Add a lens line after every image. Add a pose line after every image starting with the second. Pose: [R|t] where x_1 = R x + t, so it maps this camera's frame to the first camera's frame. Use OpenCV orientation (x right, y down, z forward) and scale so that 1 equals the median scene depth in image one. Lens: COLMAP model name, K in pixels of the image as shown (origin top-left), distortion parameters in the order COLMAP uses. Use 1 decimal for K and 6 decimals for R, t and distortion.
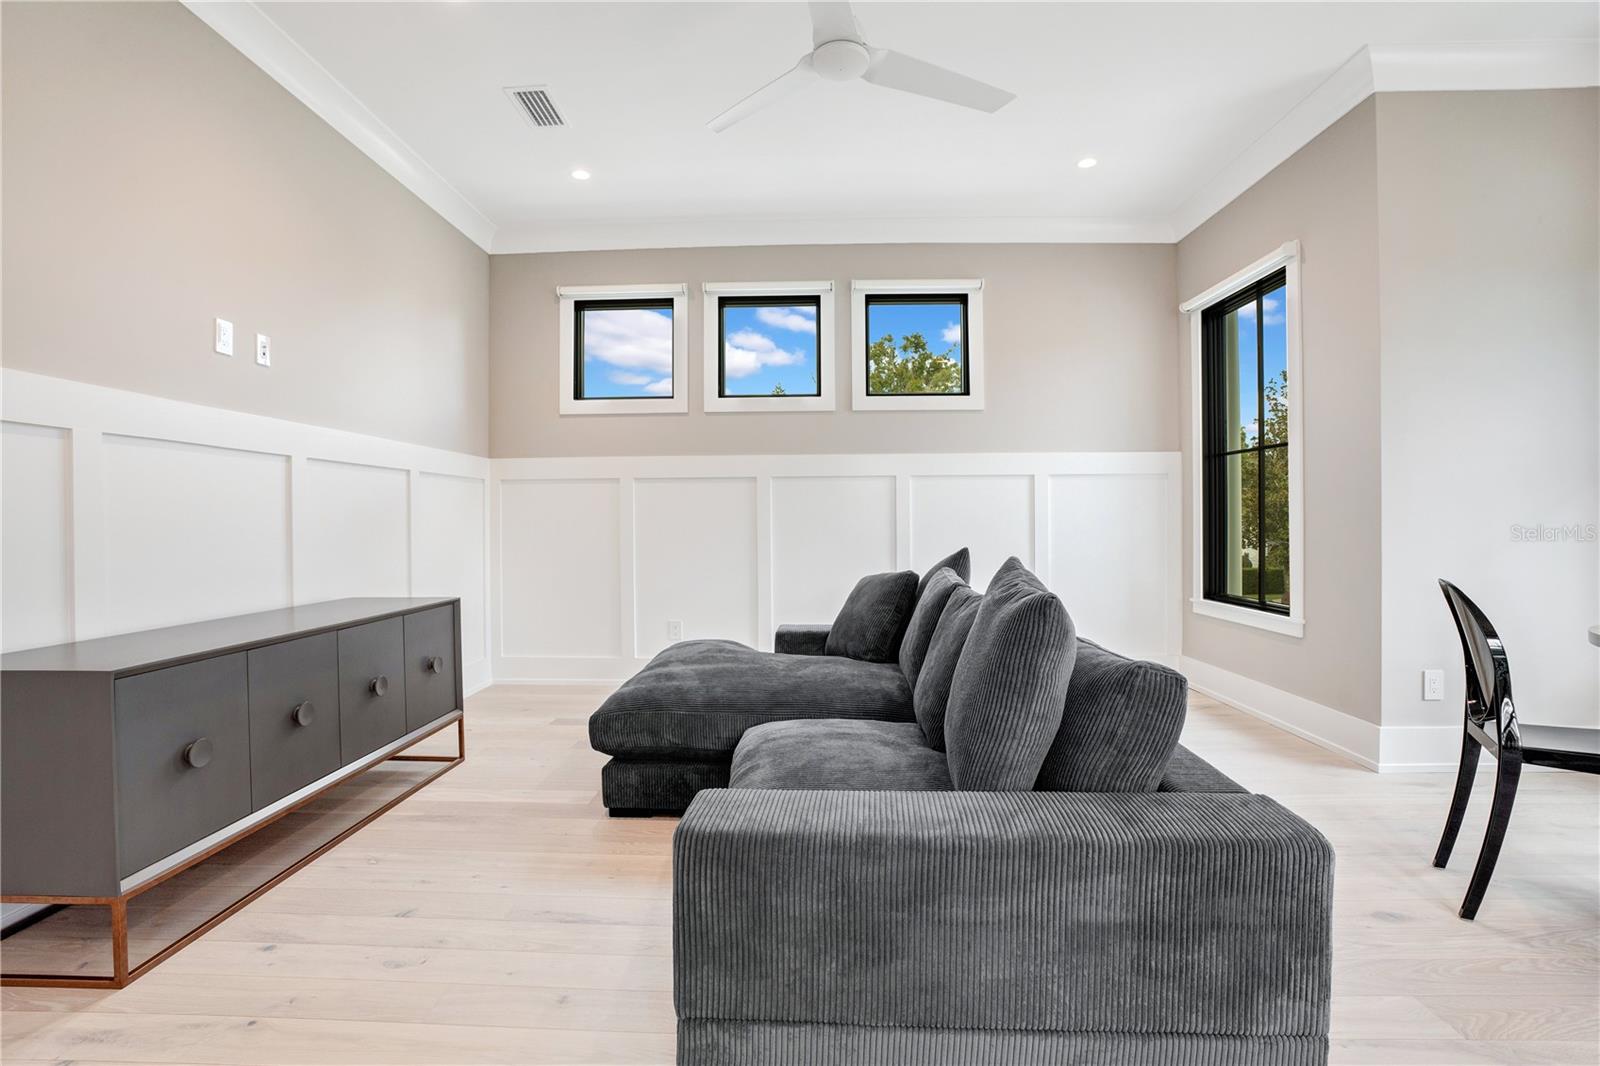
lens RADIAL K [[746.0, 0, 807.8], [0, 746.0, 527.5], [0, 0, 1]] dist [-0.053948, 0.018631]
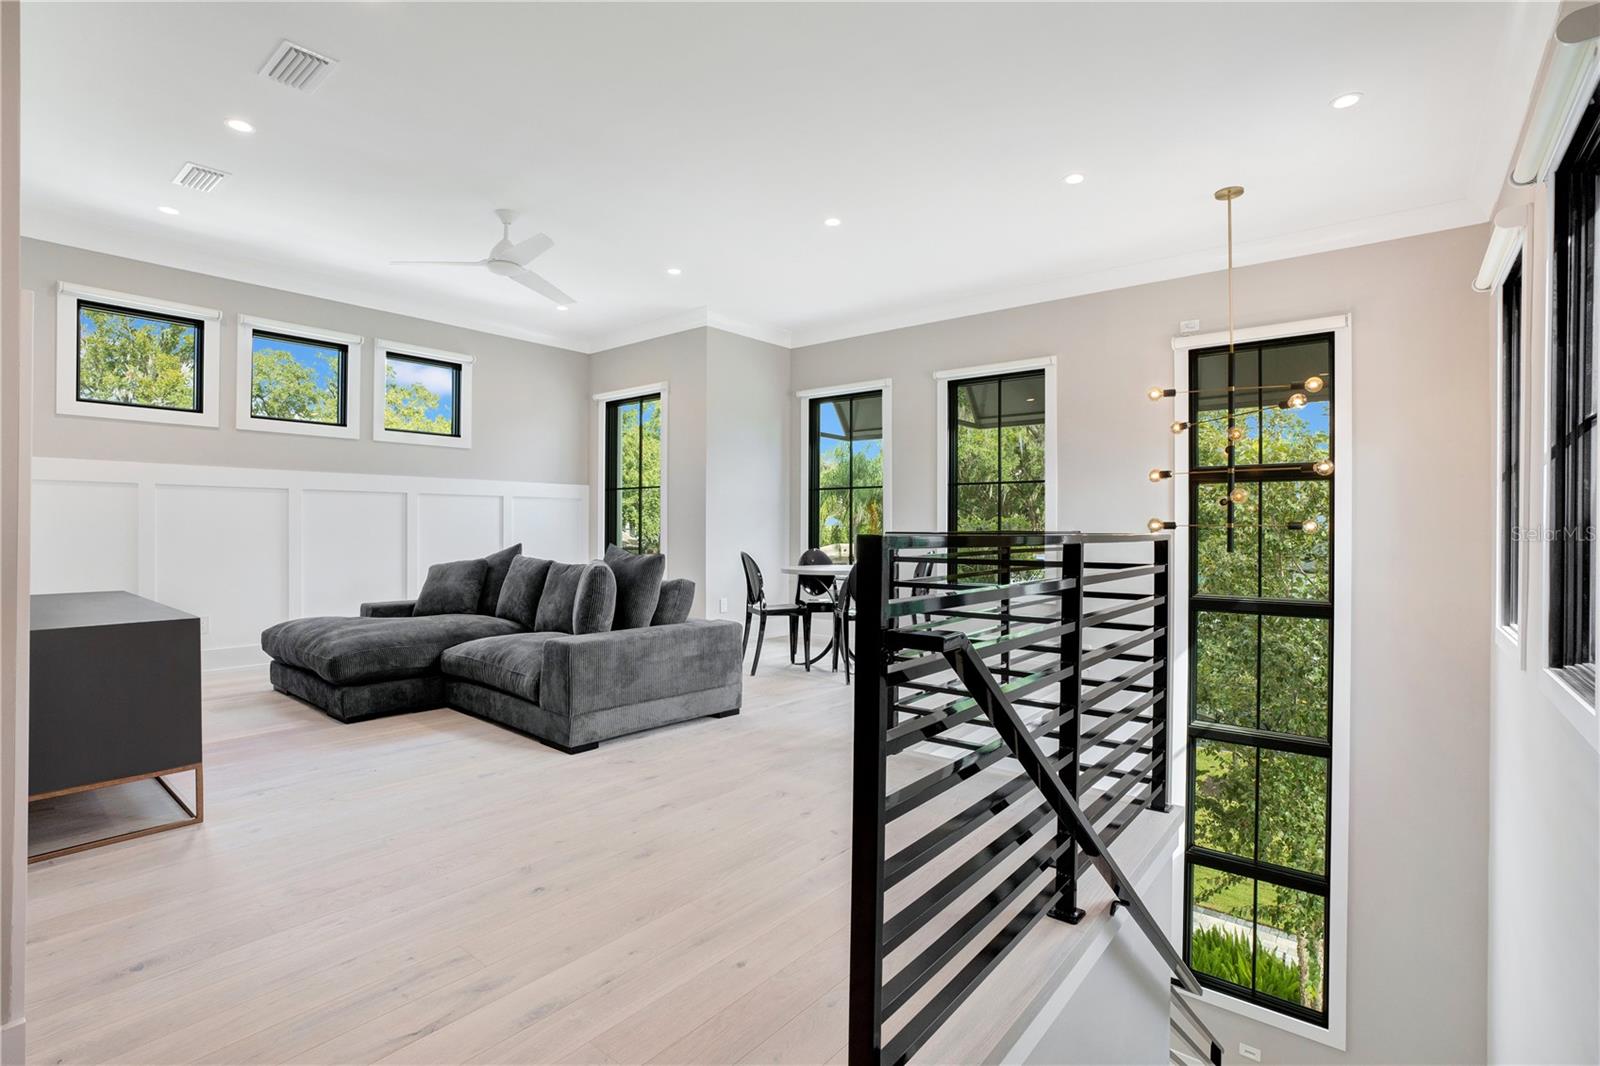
lens RADIAL K [[746.0, 0, 811.5], [0, 746.0, 531.5], [0, 0, 1]] dist [-0.053948, 0.018631]
pose [[0.597859, 0.003082, 0.801596, -0.848919], [0.000854, 0.999990, -0.004482, 0.010626], [-0.801601, 0.003364, 0.597850, -0.606148]]
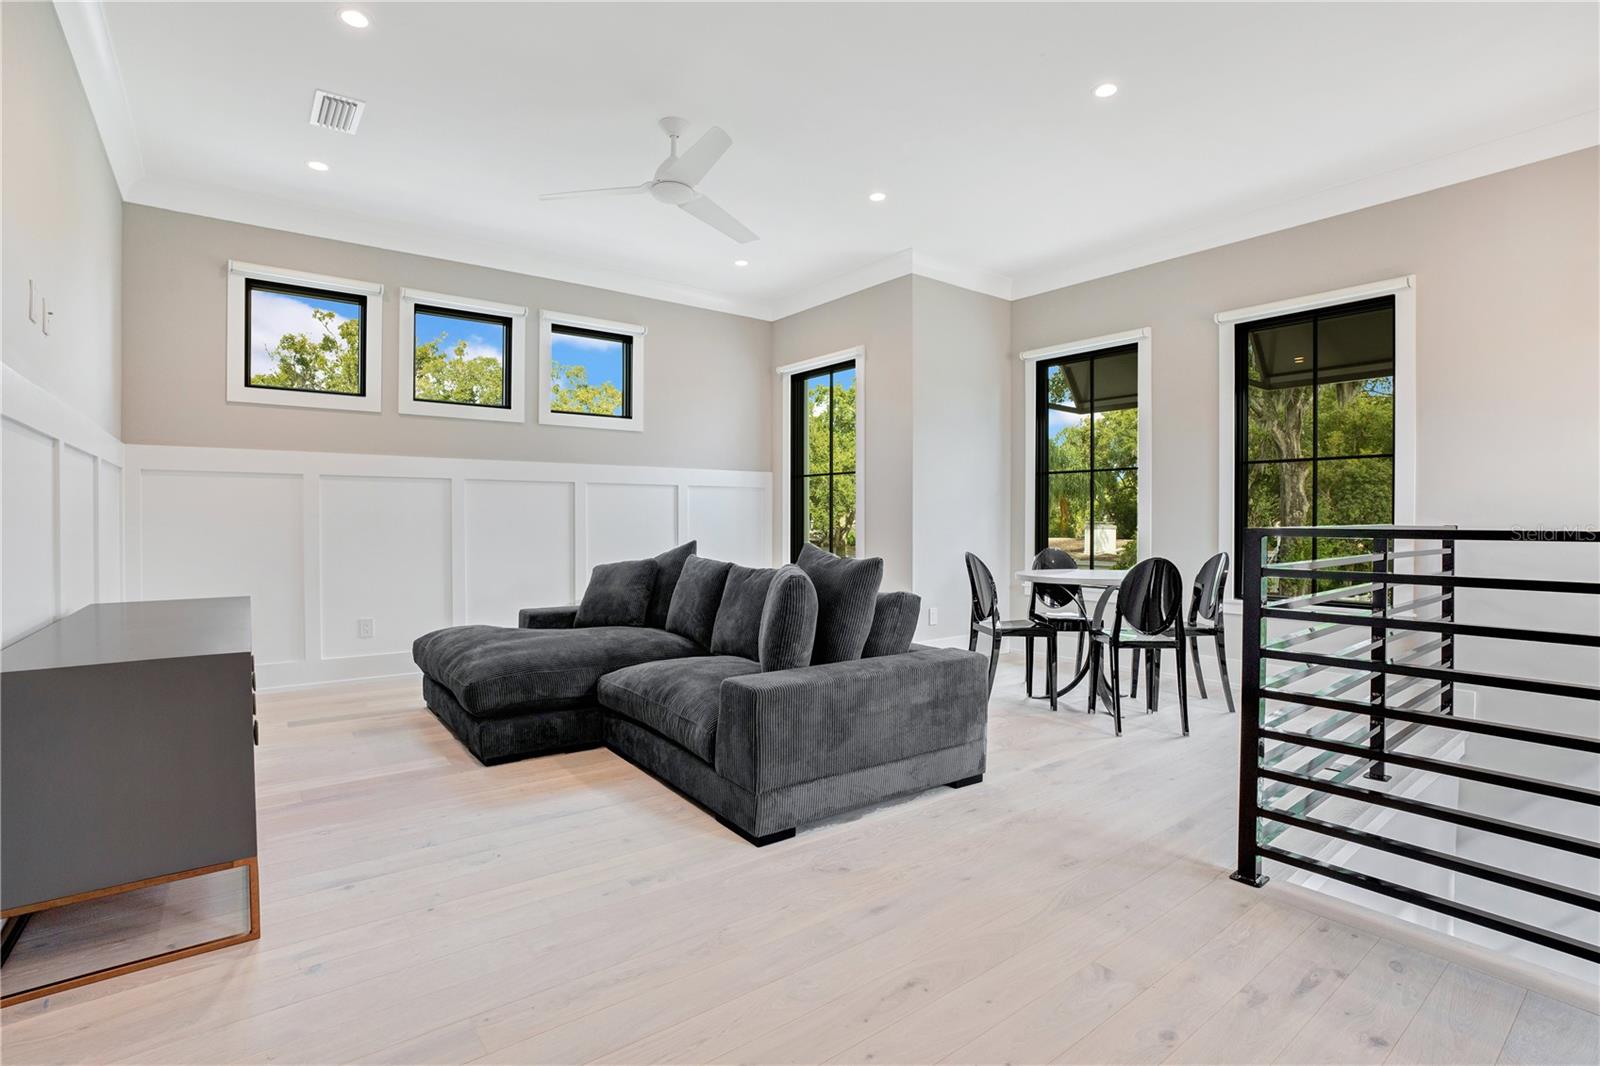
lens RADIAL K [[746.0, 0, 802.0], [0, 746.0, 542.5], [0, 0, 1]] dist [-0.053948, 0.018631]
pose [[0.772649, -0.012154, 0.634717, -0.595996], [-0.000178, 0.999813, 0.019361, 0.005684], [-0.634833, -0.015073, 0.772502, -0.228951]]
